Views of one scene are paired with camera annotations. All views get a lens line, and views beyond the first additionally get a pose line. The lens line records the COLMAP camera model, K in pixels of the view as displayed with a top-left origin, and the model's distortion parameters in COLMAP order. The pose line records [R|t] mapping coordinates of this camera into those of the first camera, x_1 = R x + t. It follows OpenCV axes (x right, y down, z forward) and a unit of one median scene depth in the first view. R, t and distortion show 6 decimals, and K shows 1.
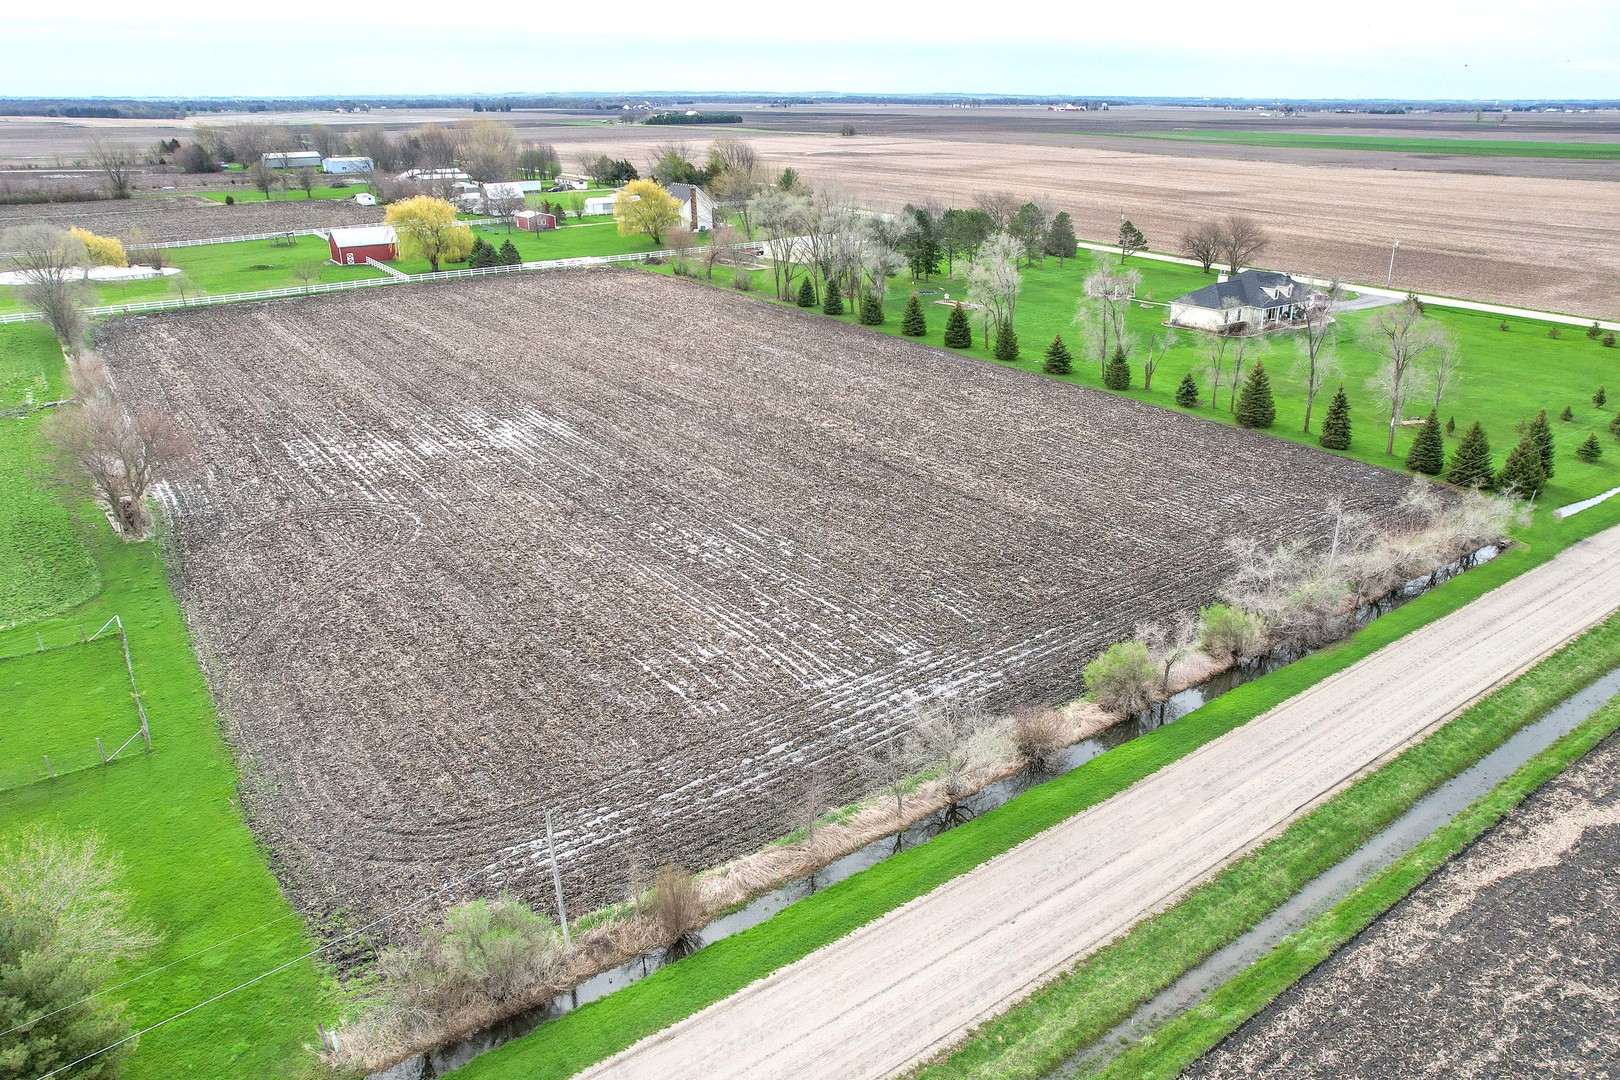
lens RADIAL K [[1154.3, 0, 879.2], [0, 1154.3, 512.5], [0, 0, 1]] dist [-0.072955, 0.052455]
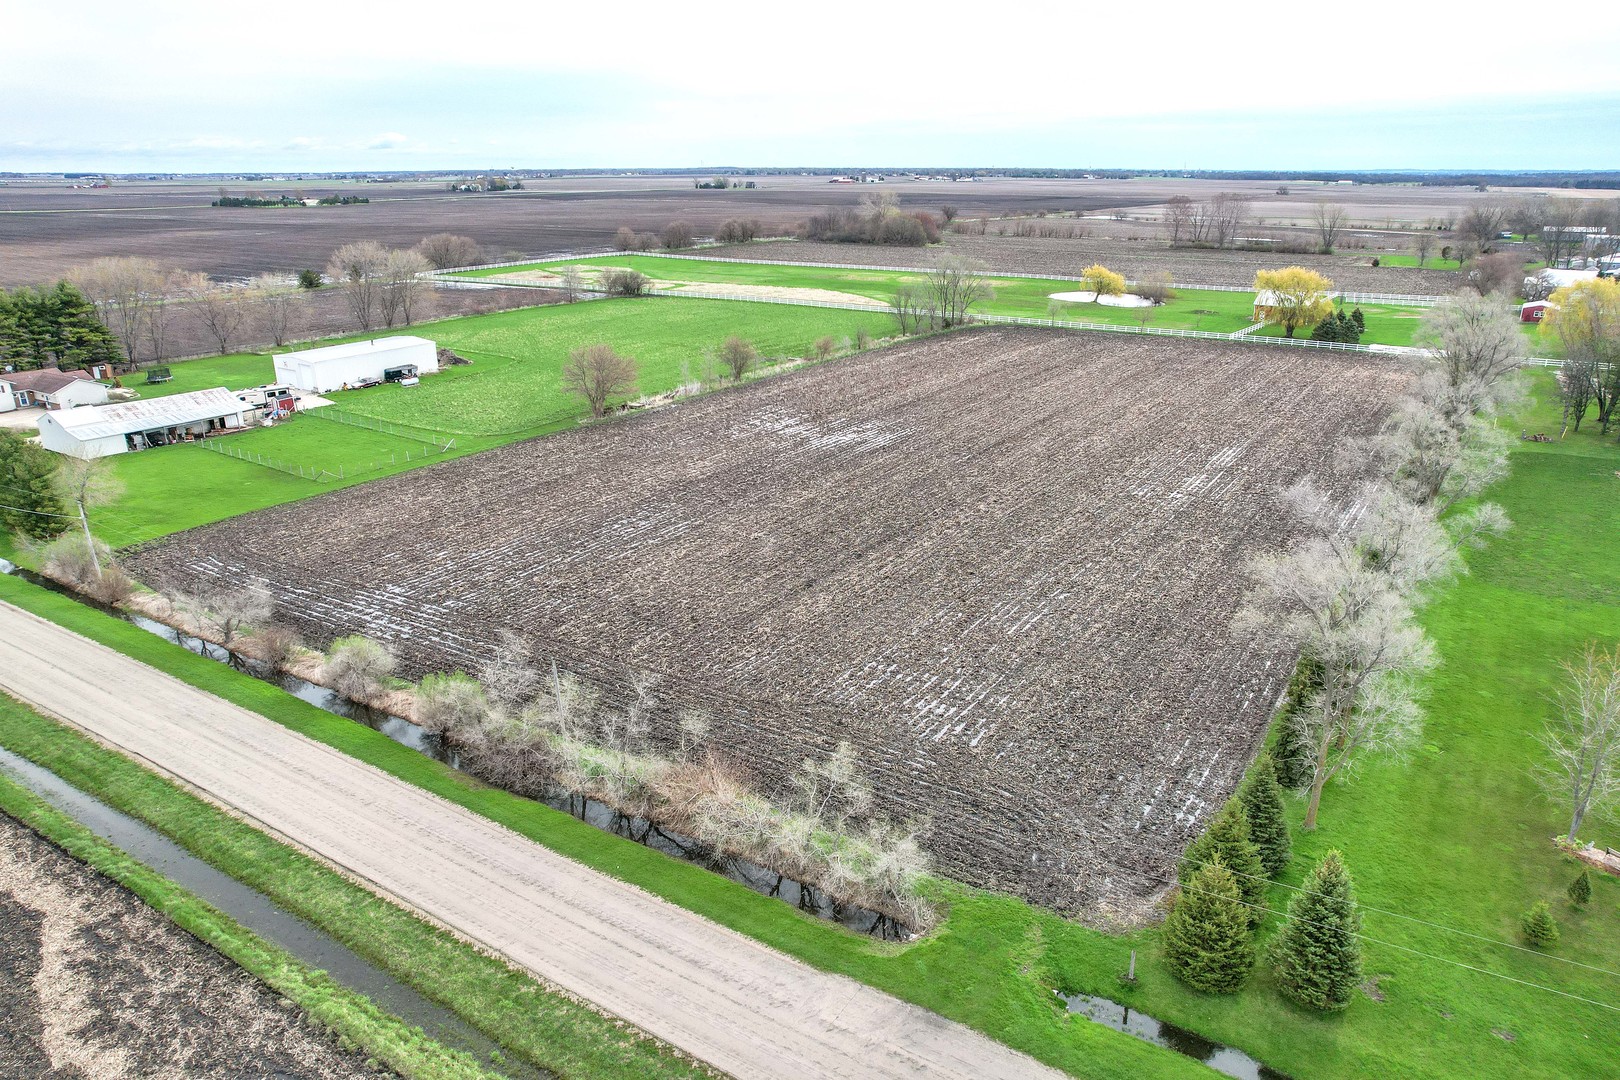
lens RADIAL K [[1070.7, 0, 855.5], [0, 1070.7, 540.0], [0, 0, 1]] dist [-0.085848, 0.075121]
pose [[0.352451, 0.307927, -0.883719, 0.766373], [-0.320491, 0.926929, 0.195162, -0.204117], [0.879241, 0.214439, 0.425384, 0.568489]]
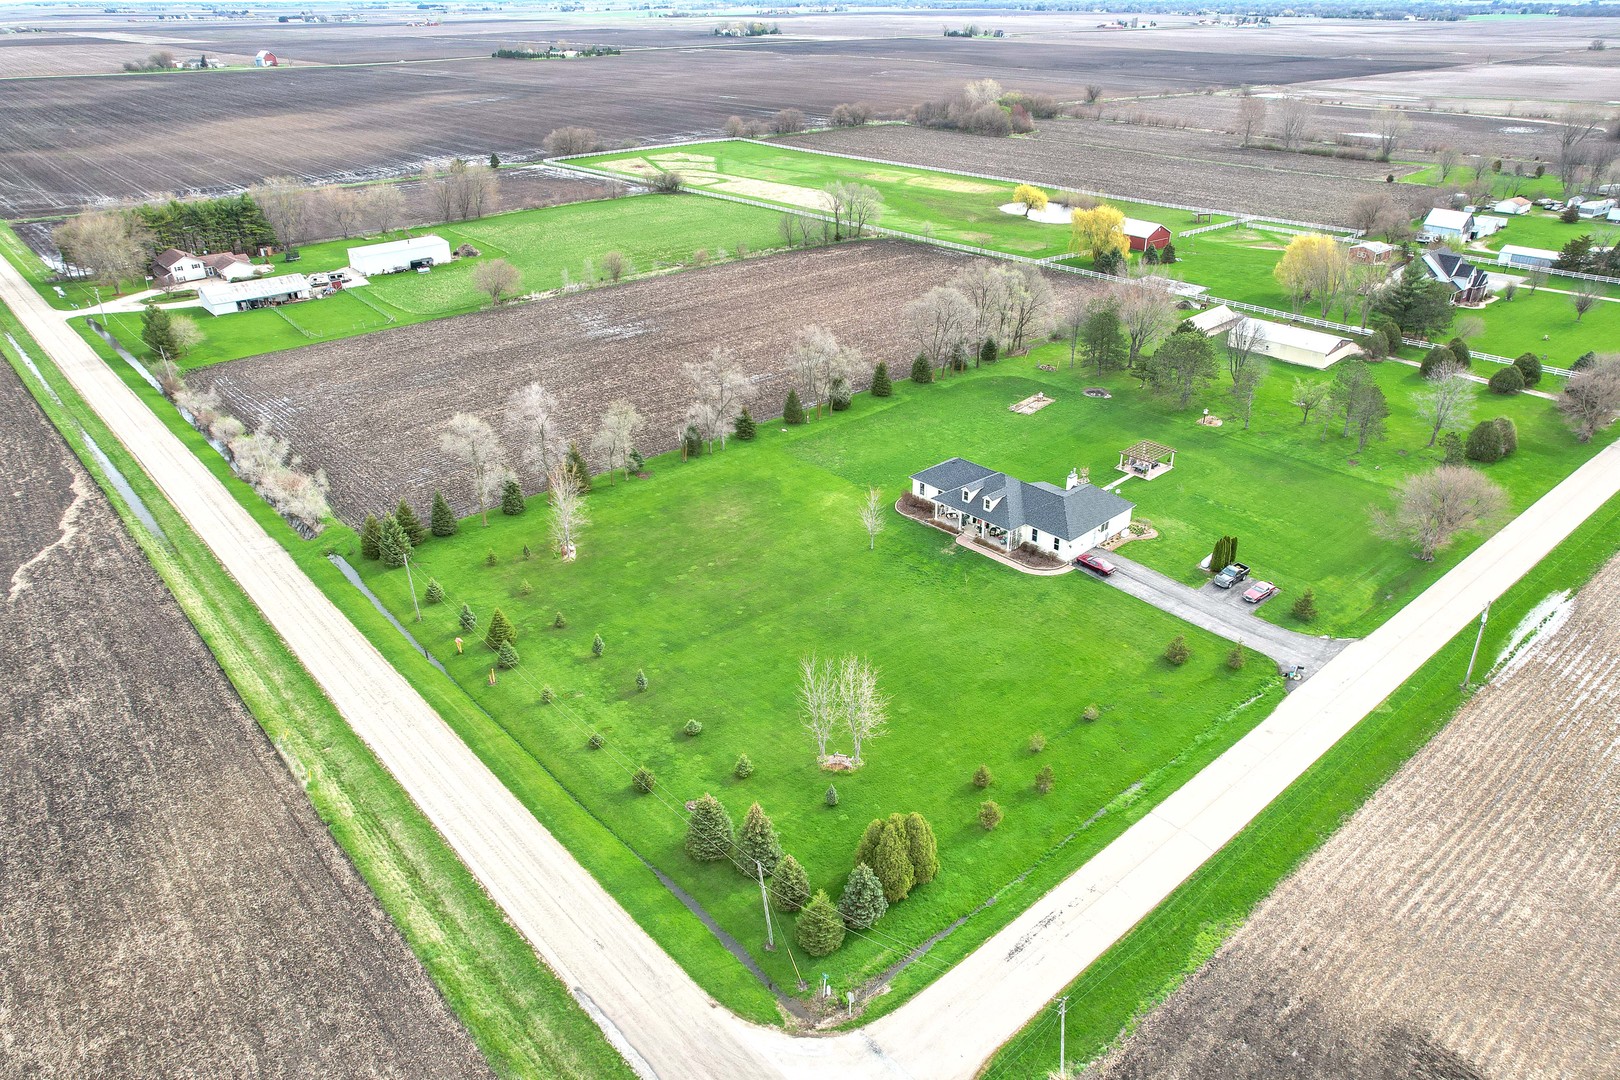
lens RADIAL K [[1070.7, 0, 855.5], [0, 1070.7, 540.0], [0, 0, 1]] dist [-0.085848, 0.075121]
pose [[0.088232, 0.457497, -0.884823, 1.584662], [-0.340624, 0.848594, 0.404799, -0.683292], [0.936050, 0.265676, 0.230708, 1.118026]]
